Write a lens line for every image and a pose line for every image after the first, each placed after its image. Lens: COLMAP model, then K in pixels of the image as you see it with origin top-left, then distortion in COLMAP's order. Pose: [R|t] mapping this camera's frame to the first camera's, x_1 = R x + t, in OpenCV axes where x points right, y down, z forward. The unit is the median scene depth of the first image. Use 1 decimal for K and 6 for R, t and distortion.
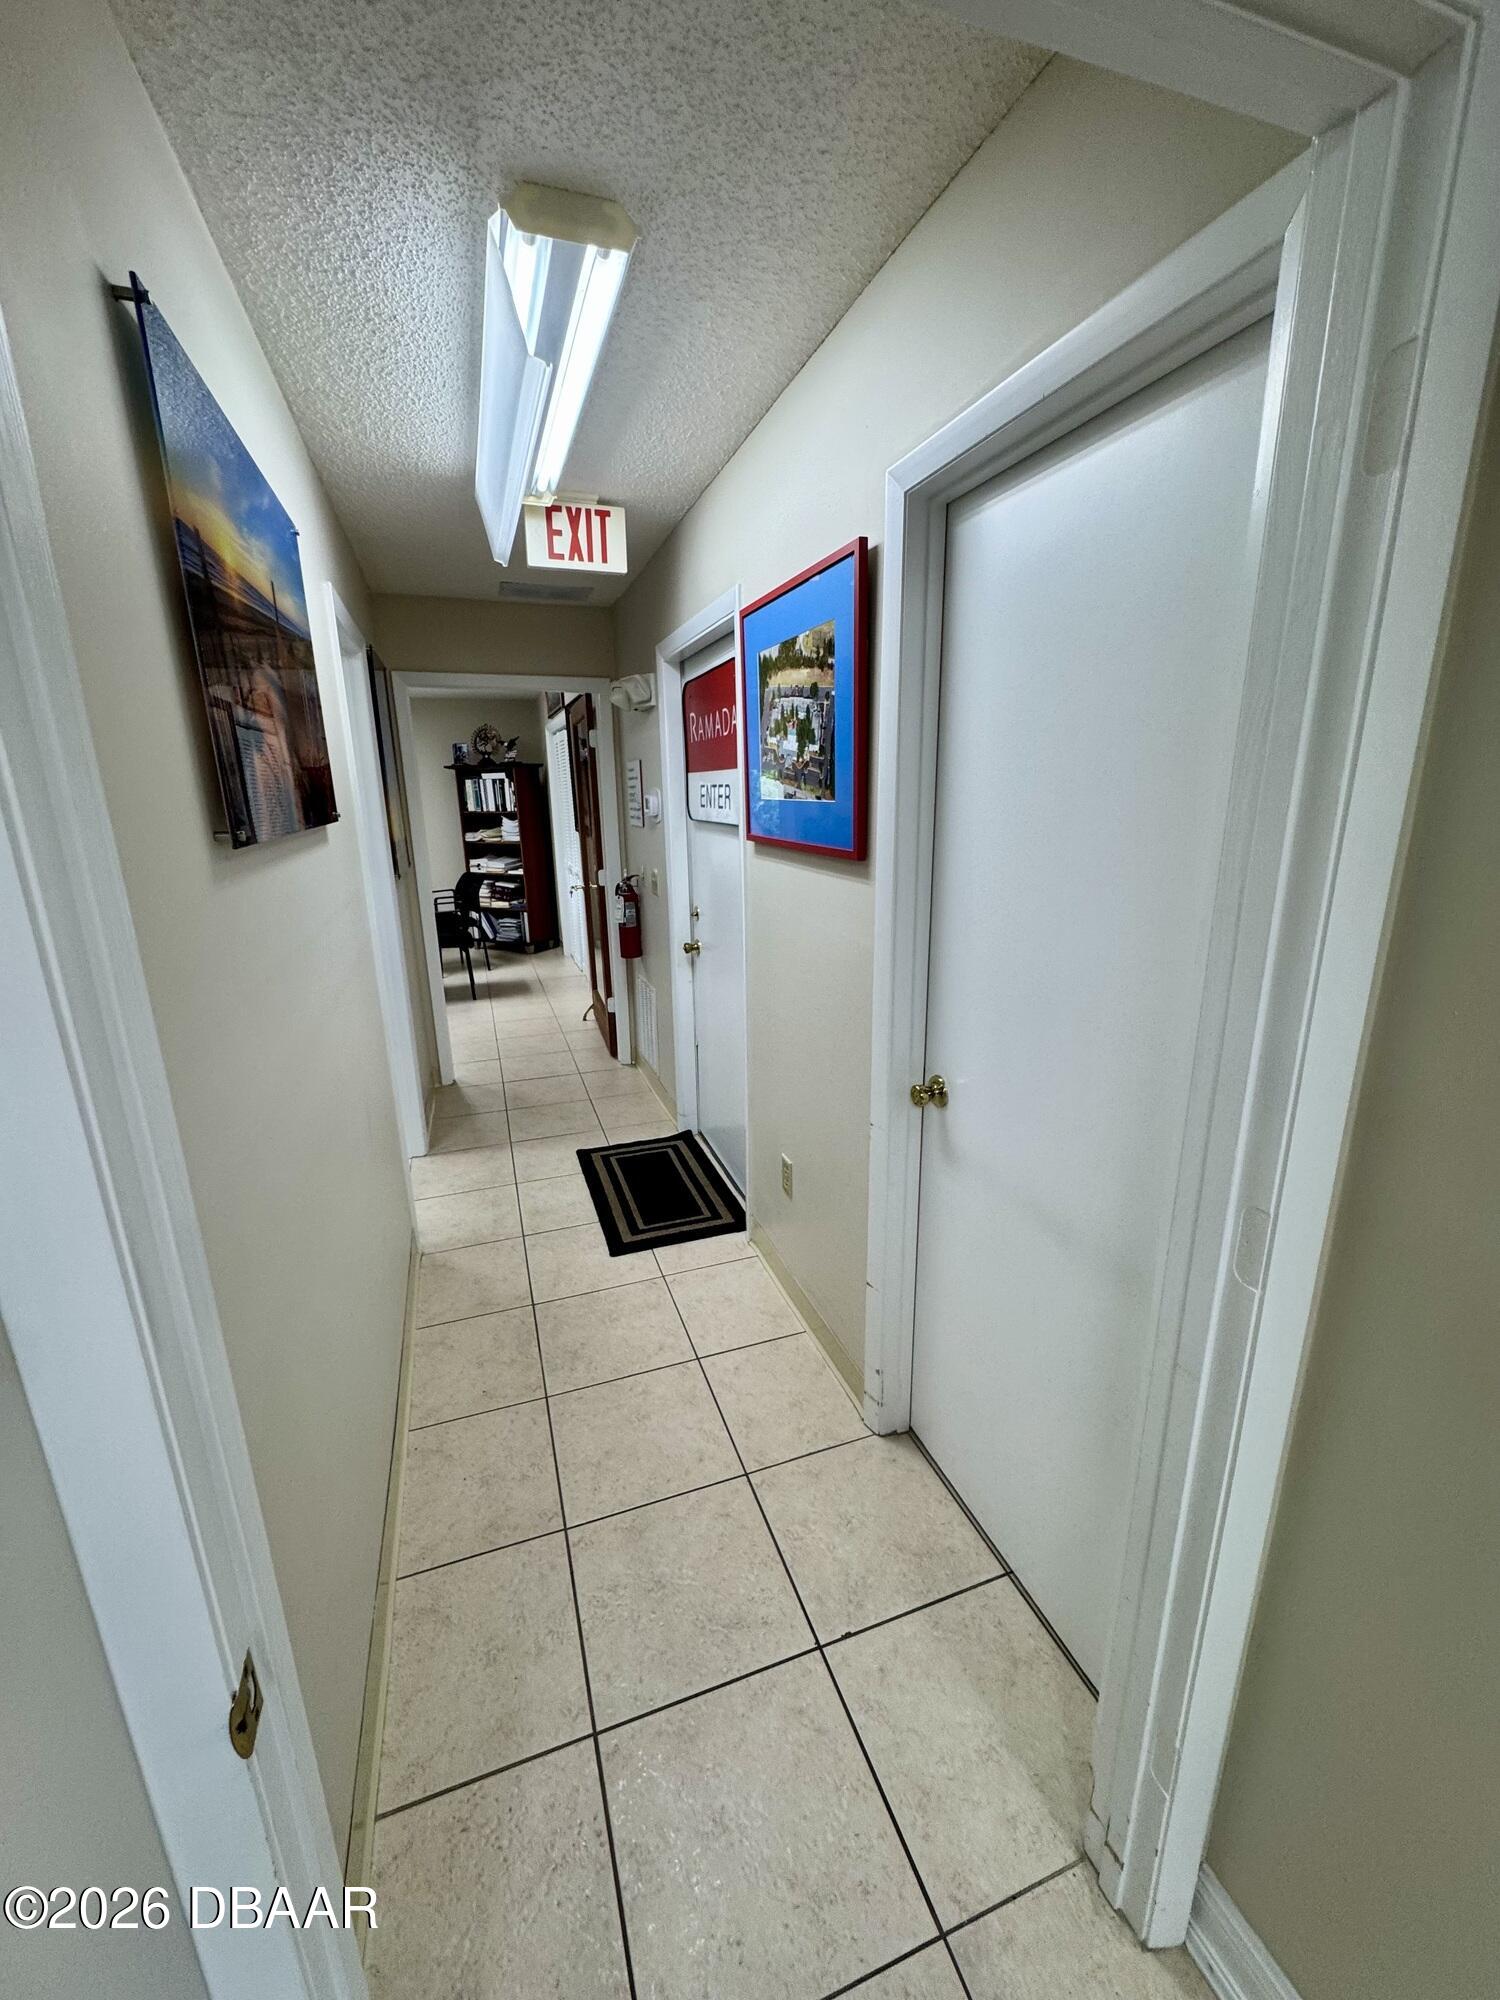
lens RADIAL K [[799.7, 0, 757.1], [0, 799.7, 1002.9], [0, 0, 1]] dist [-0.005969, -0.000330]
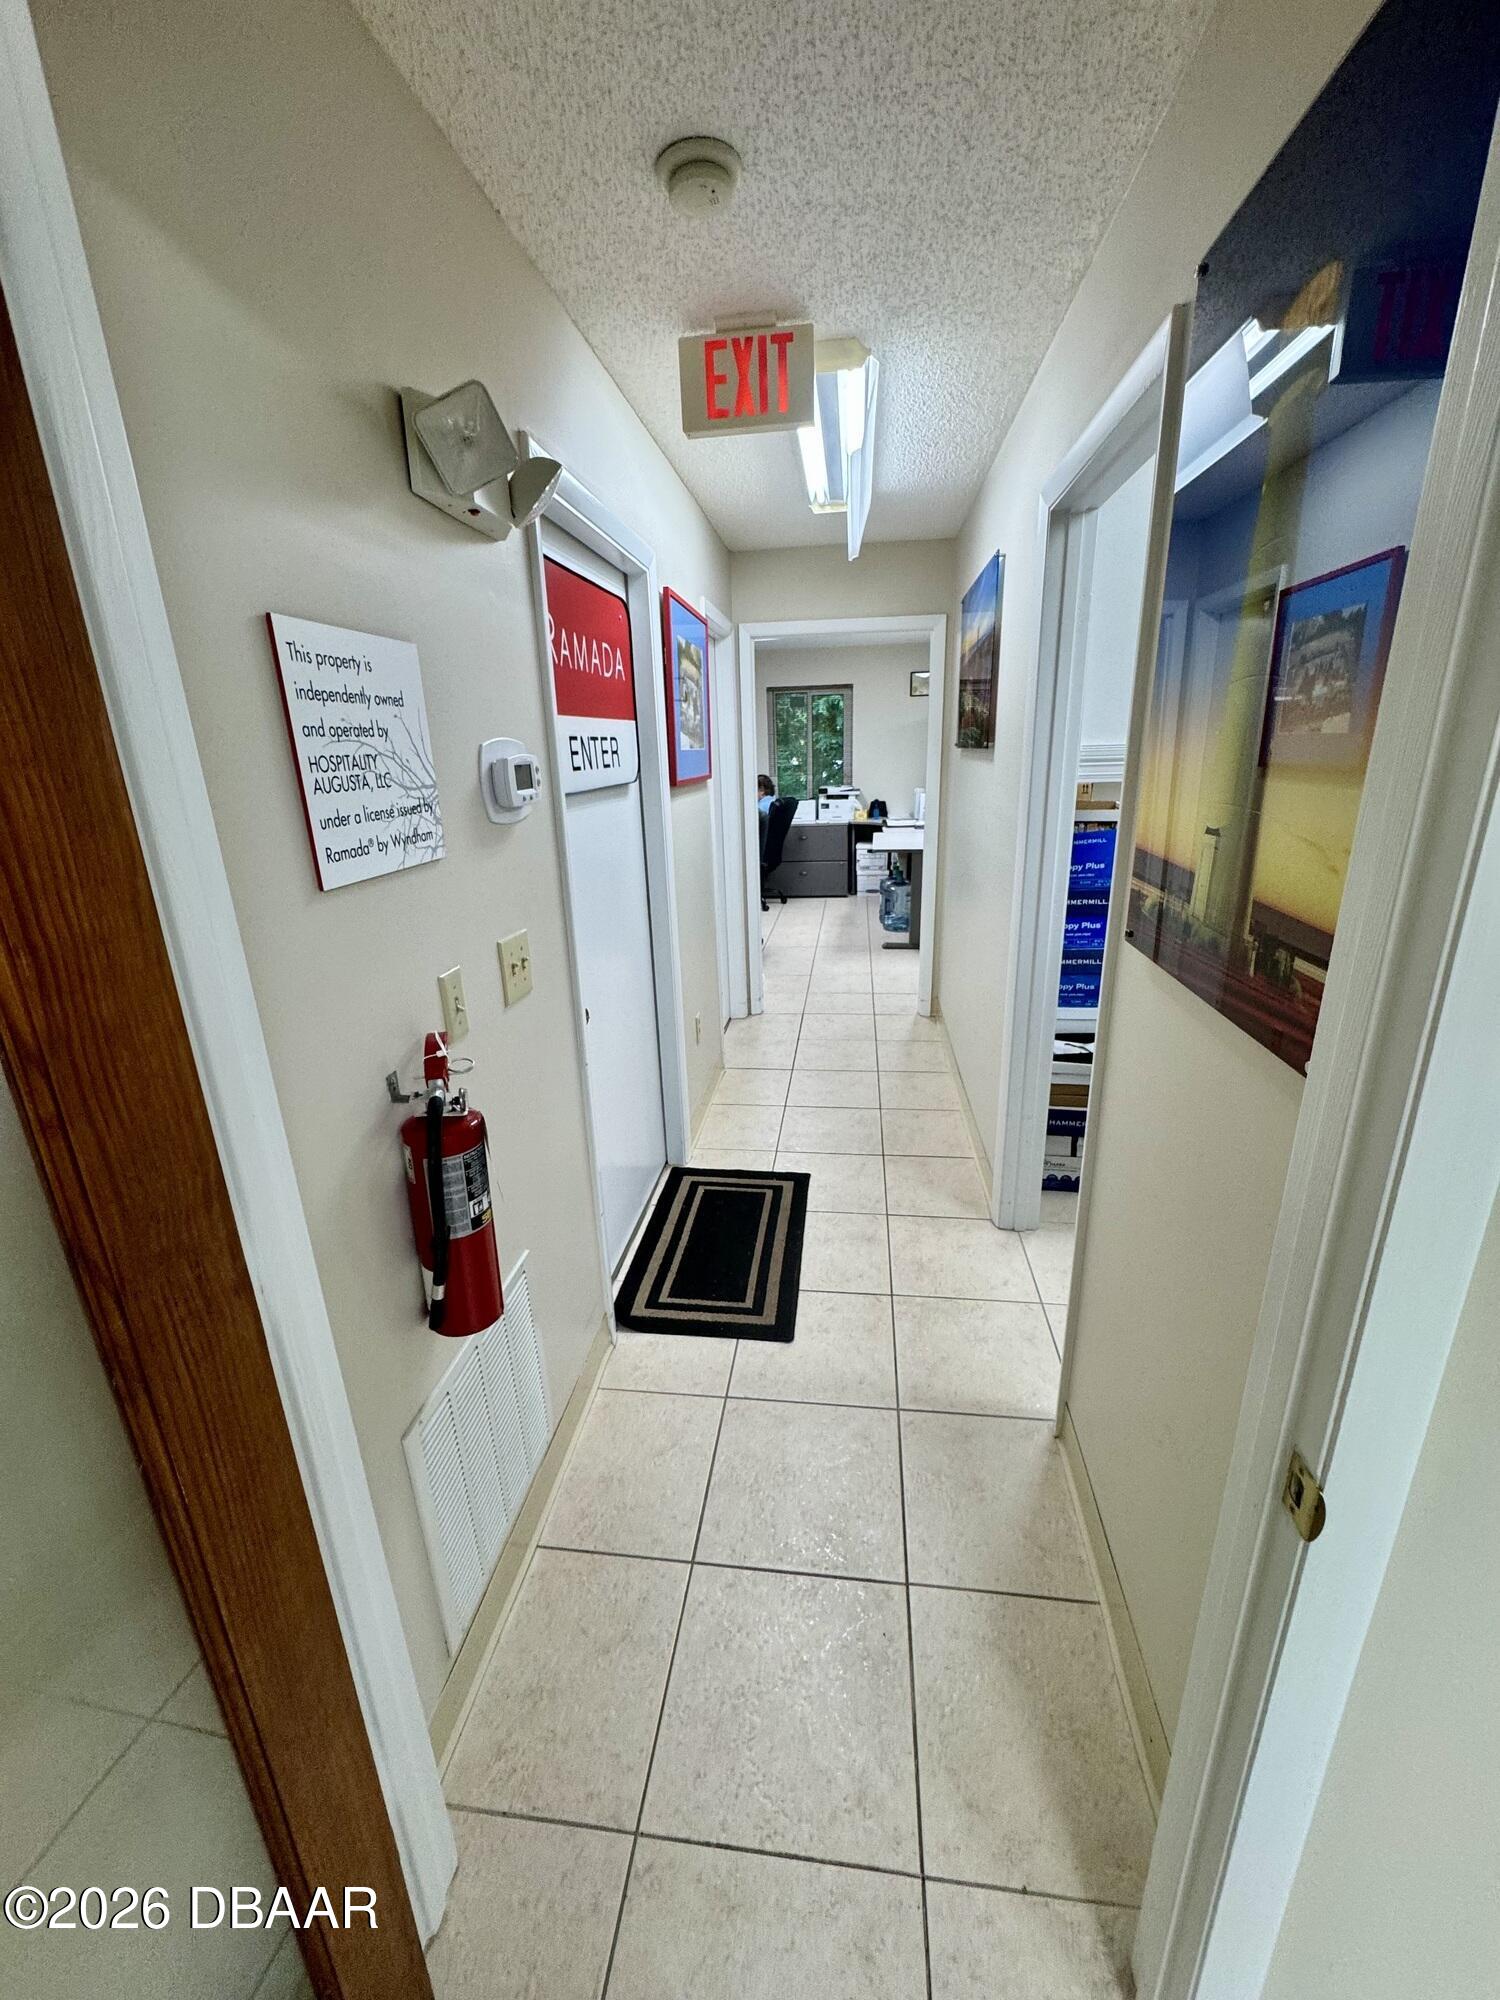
lens RADIAL K [[799.7, 0, 737.2], [0, 799.7, 998.9], [0, 0, 1]] dist [-0.005969, -0.000330]
pose [[-0.883531, -0.102993, 0.456908, -0.204157], [0.162635, 0.847363, 0.505496, -0.161255], [-0.439229, 0.520930, -0.731922, 0.617669]]
